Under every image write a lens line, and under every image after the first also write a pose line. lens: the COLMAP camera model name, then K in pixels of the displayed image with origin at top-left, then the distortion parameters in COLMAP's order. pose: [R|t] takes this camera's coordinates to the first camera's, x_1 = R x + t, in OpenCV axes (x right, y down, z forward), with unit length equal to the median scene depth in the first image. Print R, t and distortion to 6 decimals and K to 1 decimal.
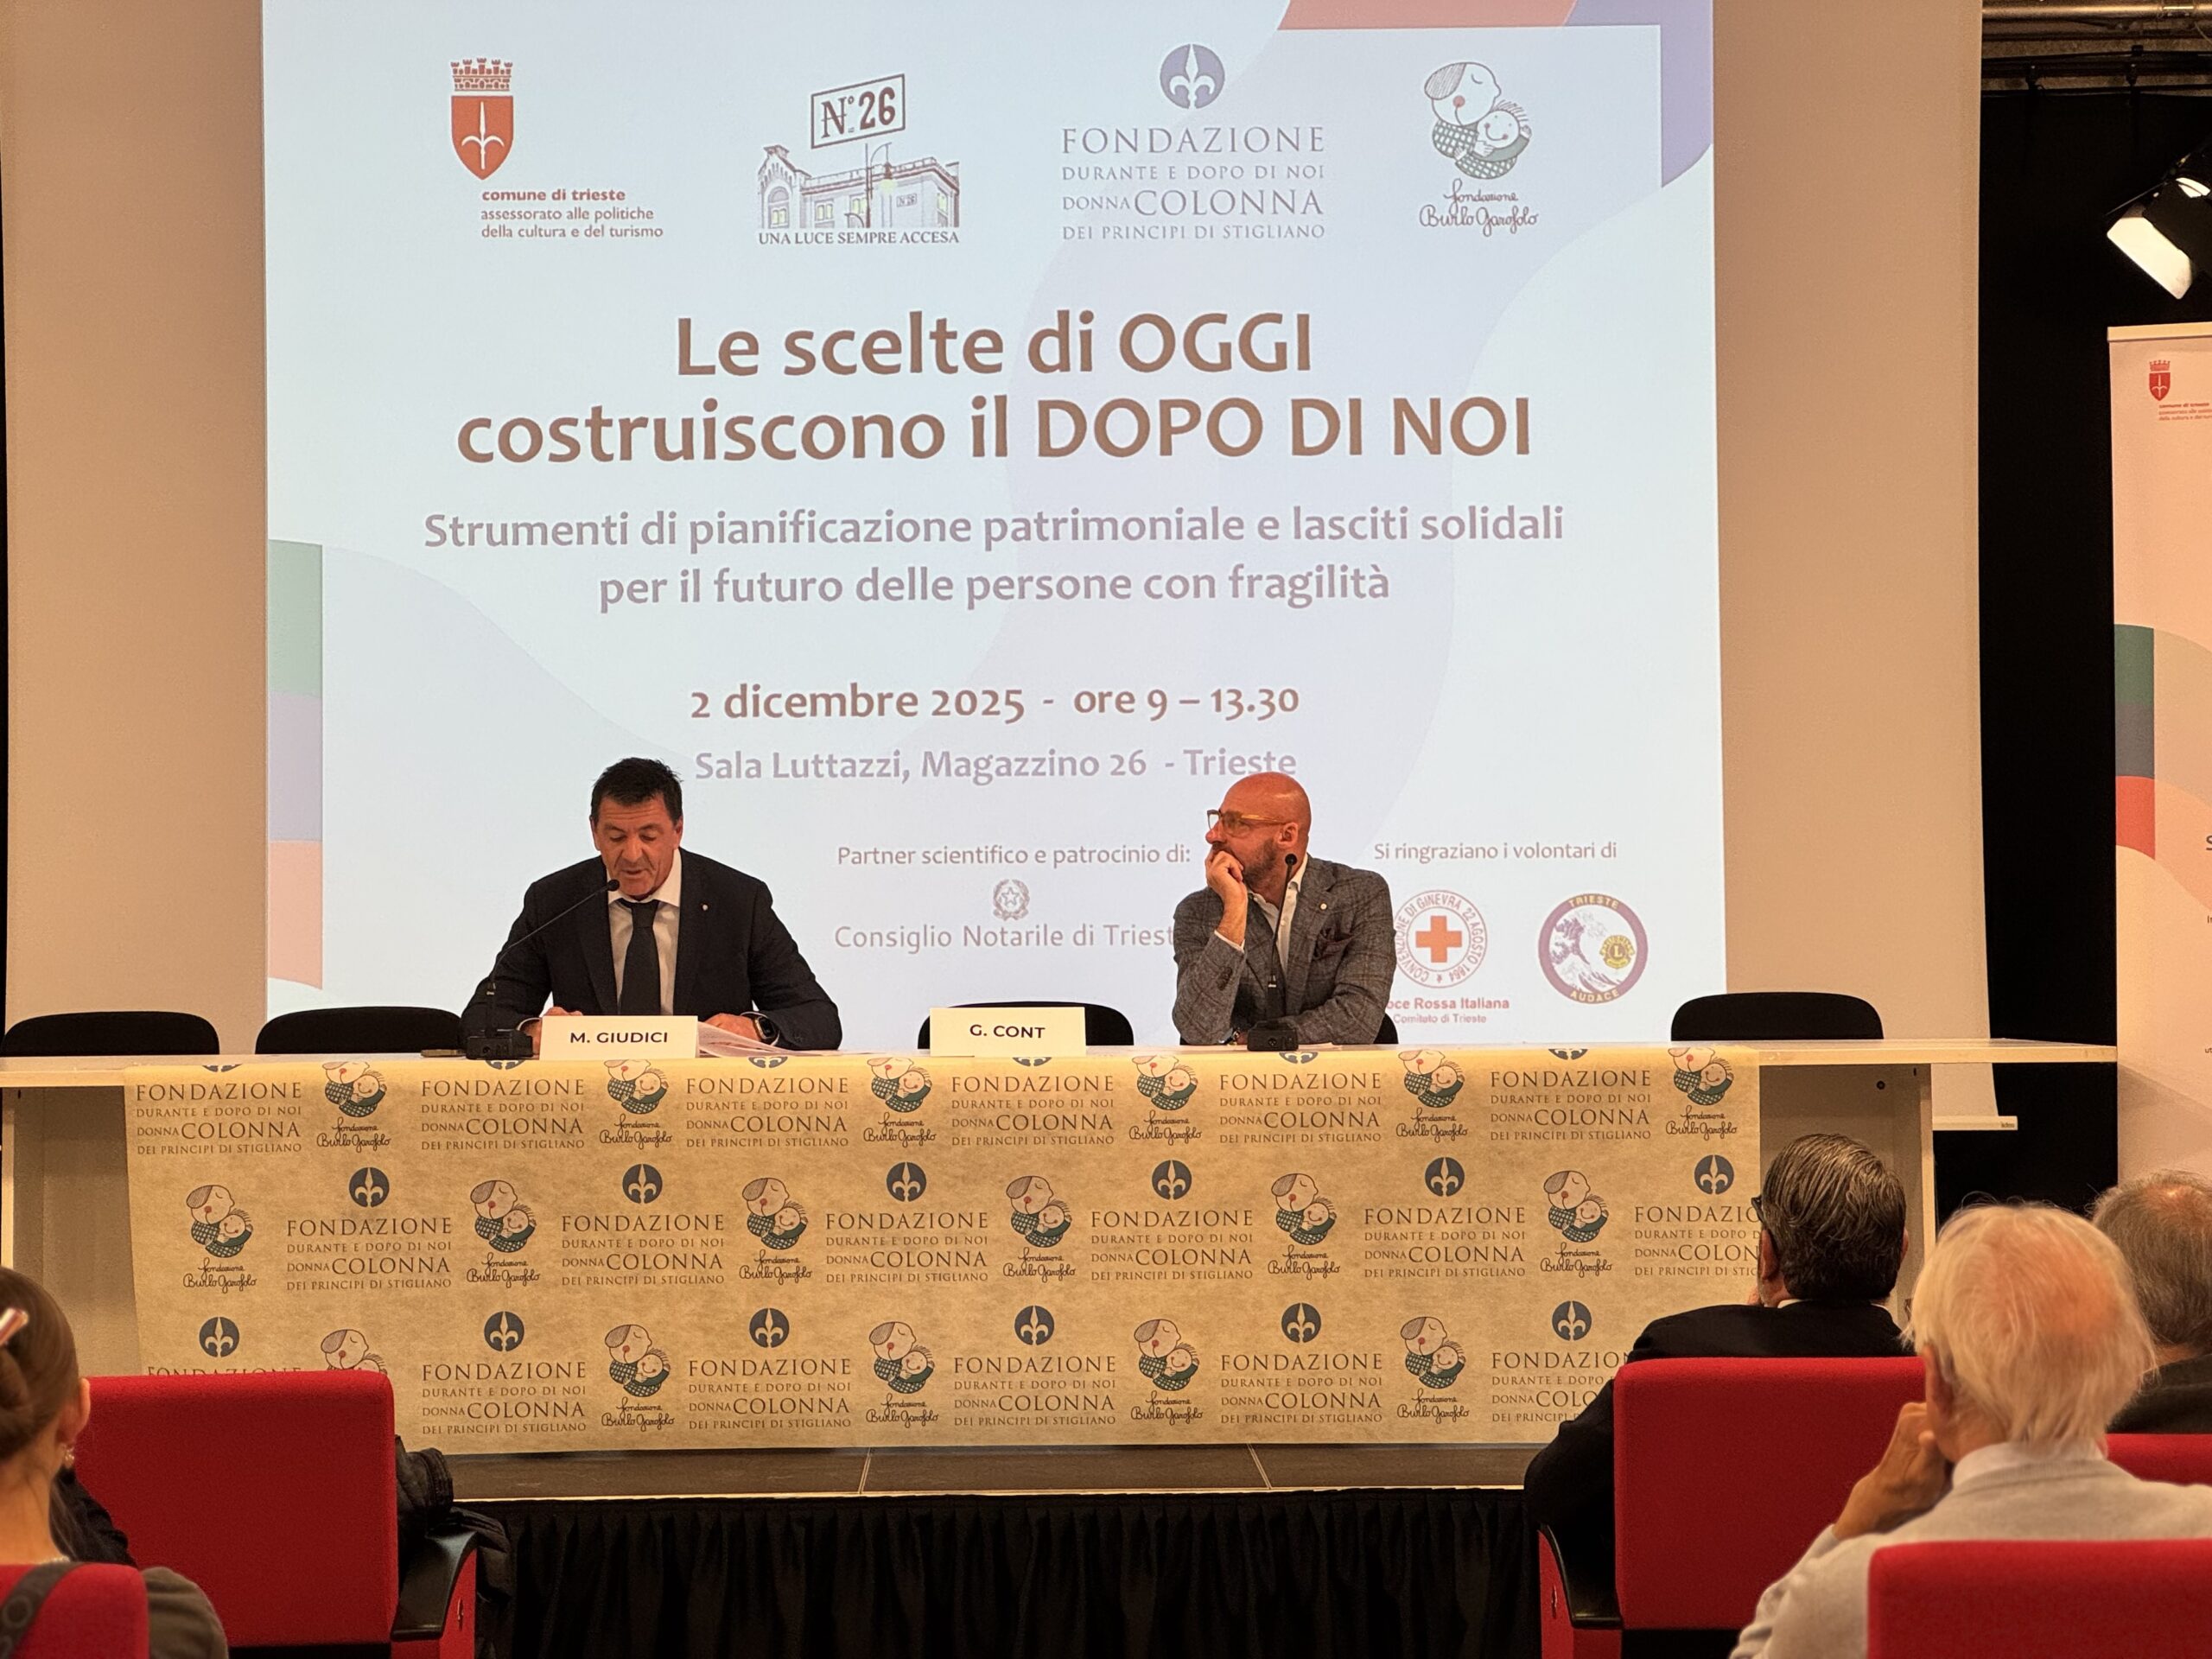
lens RADIAL K [[4948.5, 0, 1075.6], [0, 4948.5, 796.6], [0, 0, 1]] dist [0.136324, 0.000000]
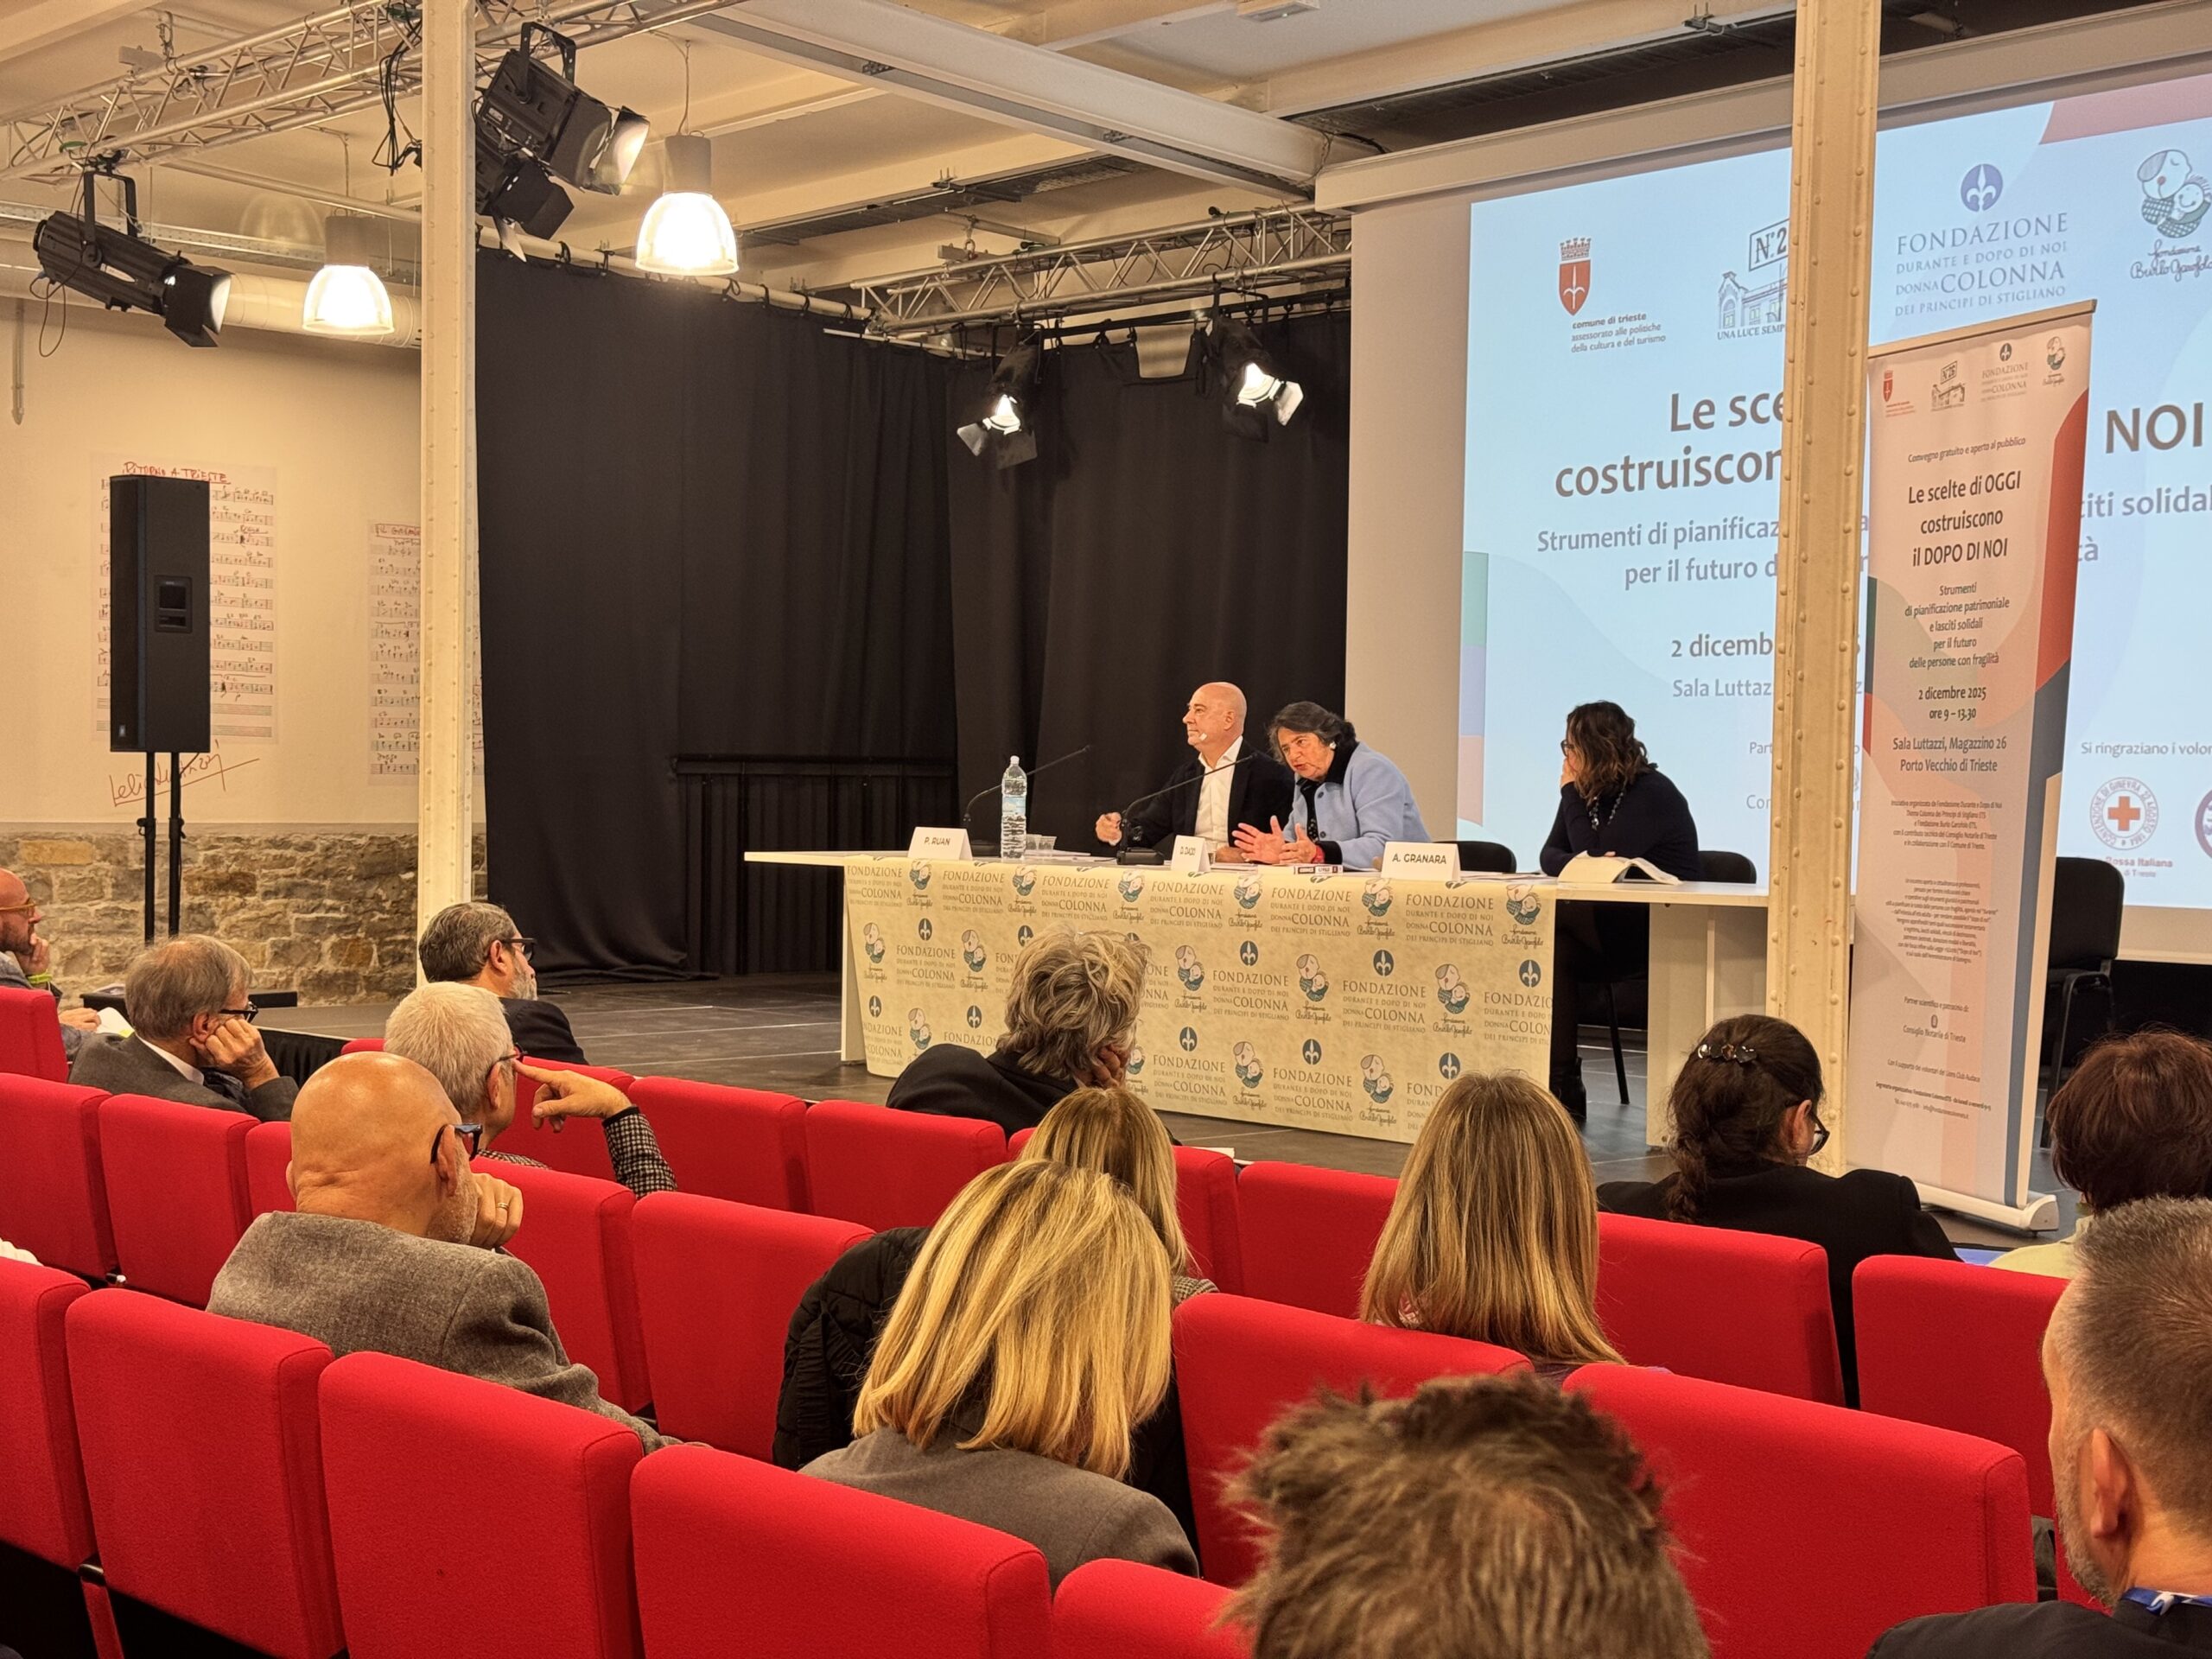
lens RADIAL K [[3049.7, 0, 1118.6], [0, 3049.7, 869.0], [0, 0, 1]] dist [0.113234, 0.000000]
pose [[0.673936, 0.040067, -0.737702, 0.508484], [-0.001631, 0.998607, 0.052748, -0.000069], [0.738788, -0.034345, 0.673062, 0.233266]]
